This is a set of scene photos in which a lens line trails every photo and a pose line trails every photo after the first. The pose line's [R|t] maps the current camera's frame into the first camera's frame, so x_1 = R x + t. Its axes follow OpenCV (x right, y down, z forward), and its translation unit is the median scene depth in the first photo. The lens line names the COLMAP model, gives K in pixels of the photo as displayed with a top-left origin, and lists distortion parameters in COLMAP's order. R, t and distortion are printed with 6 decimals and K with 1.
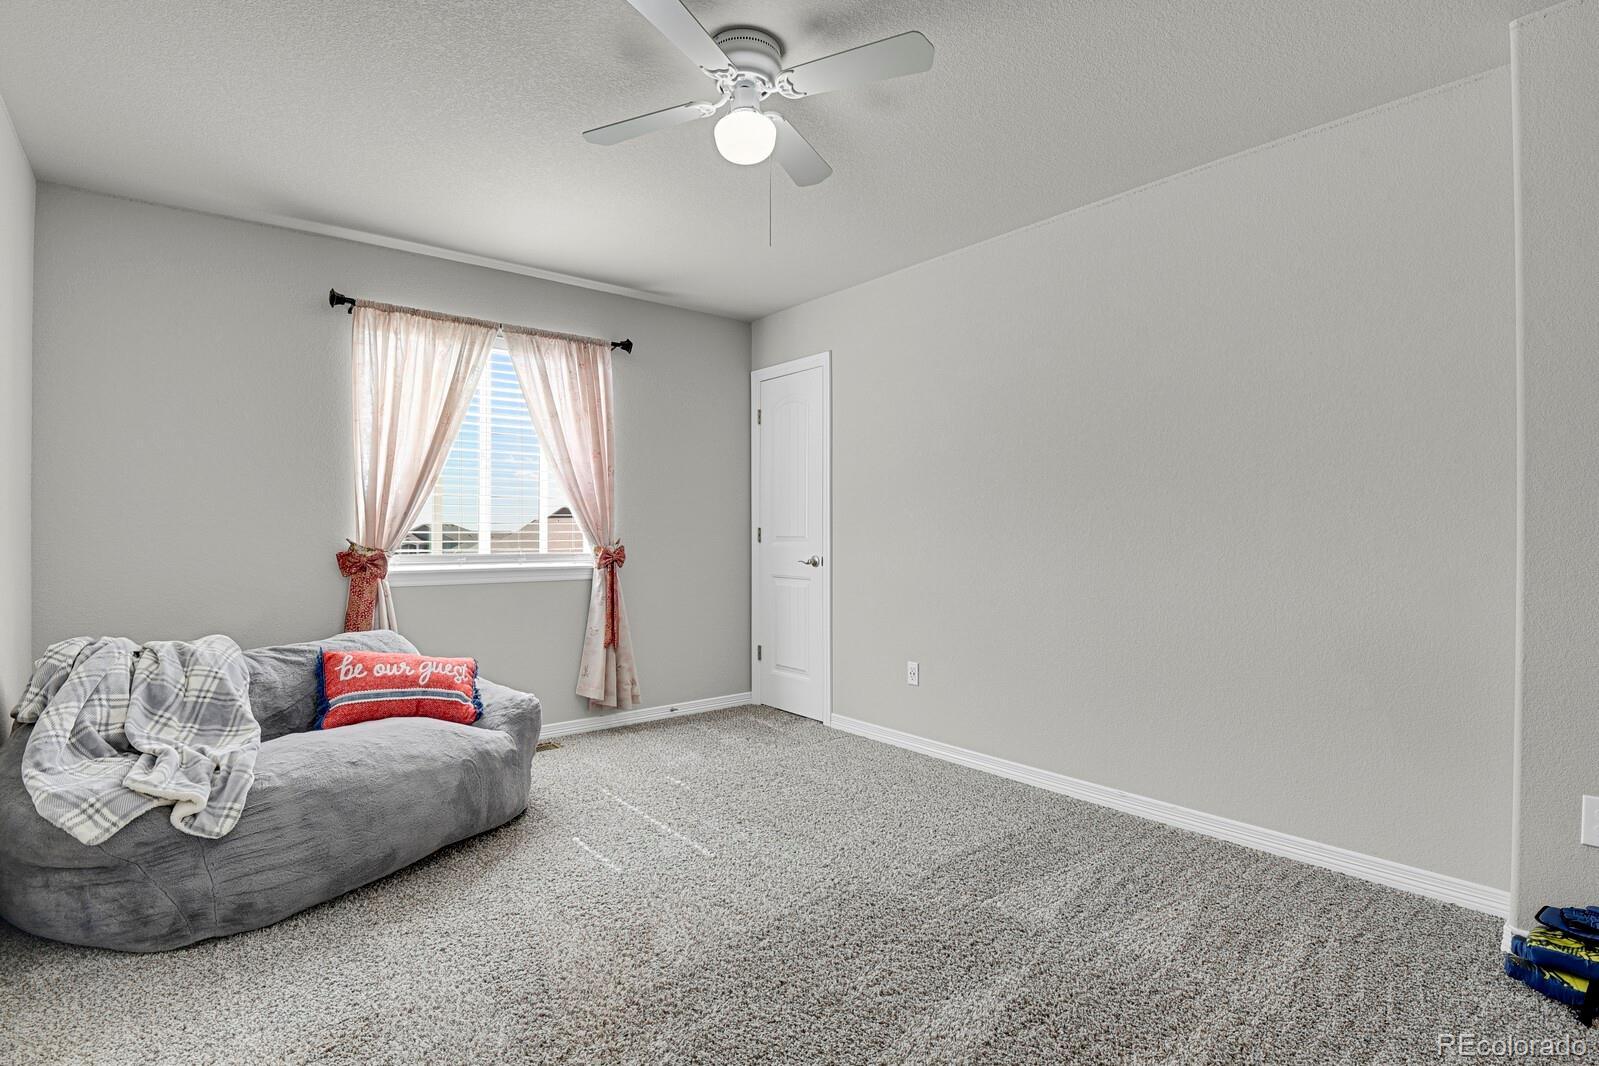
lens RADIAL K [[779.6, 0, 802.1], [0, 779.6, 531.9], [0, 0, 1]] dist [-0.009106, -0.002697]
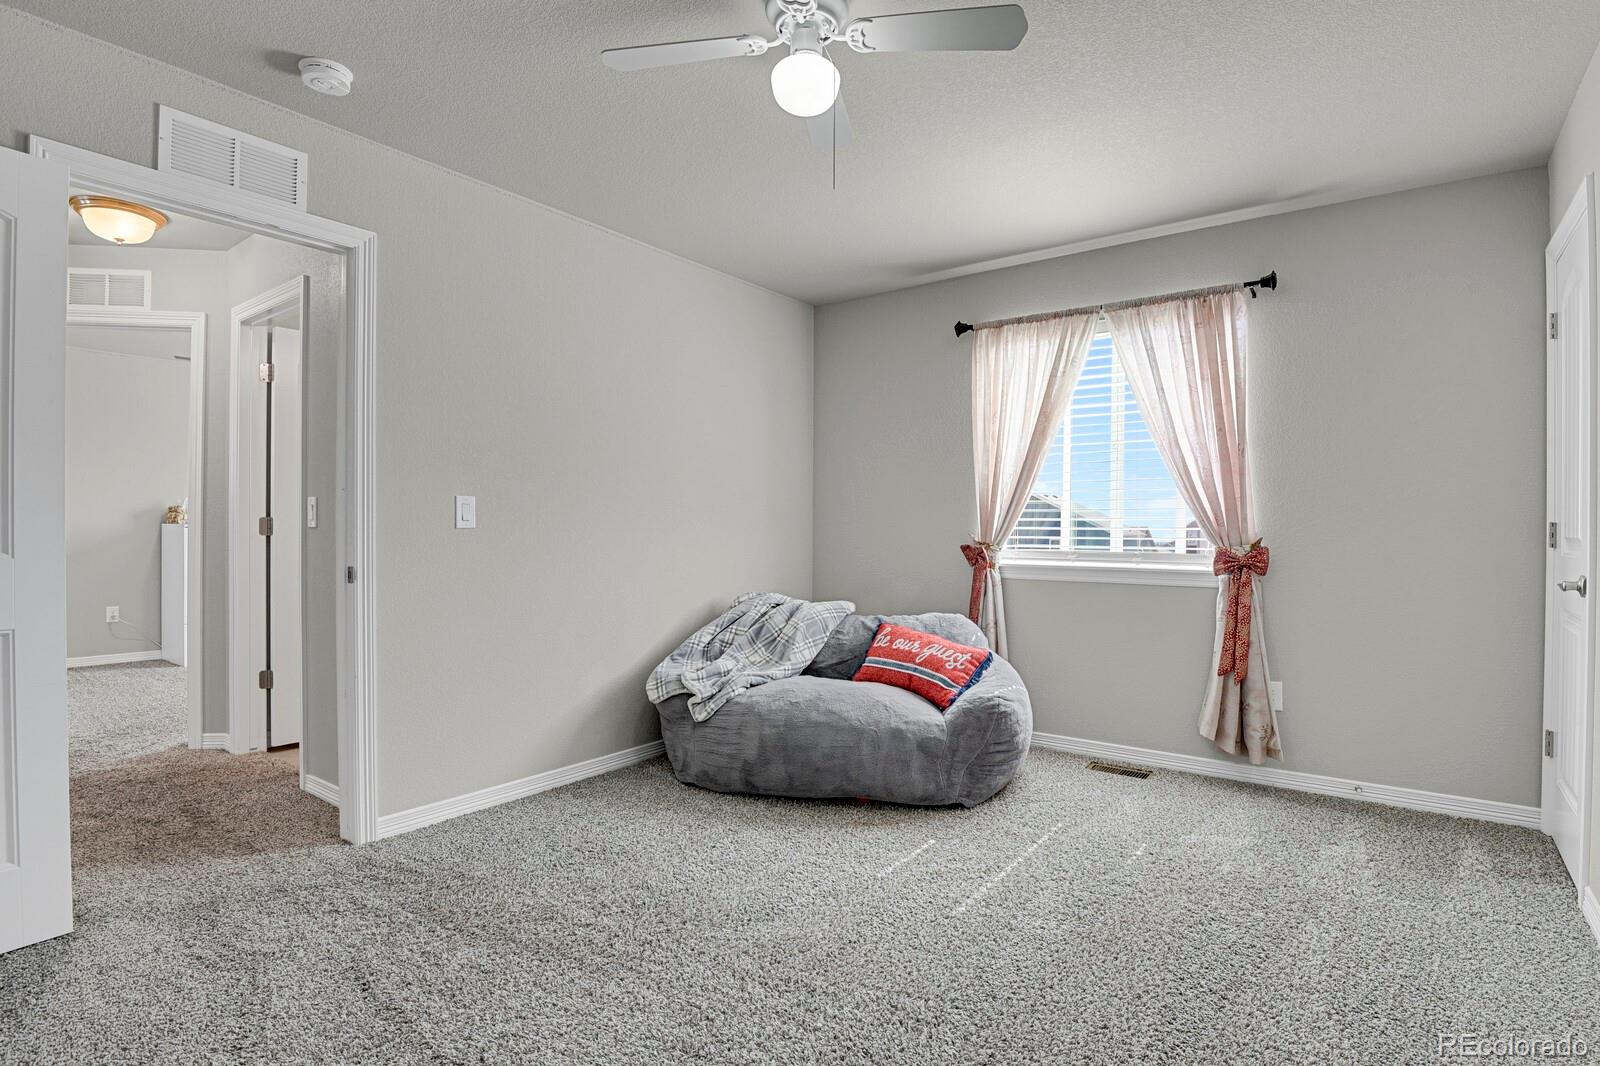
lens RADIAL K [[780.0, 0, 795.2], [0, 780.0, 529.2], [0, 0, 1]] dist [-0.009106, -0.002697]
pose [[0.259521, 0.002768, -0.965733, 0.434404], [-0.005747, 0.999983, 0.001321, 0.002326], [0.965720, 0.005207, 0.259533, 0.416380]]
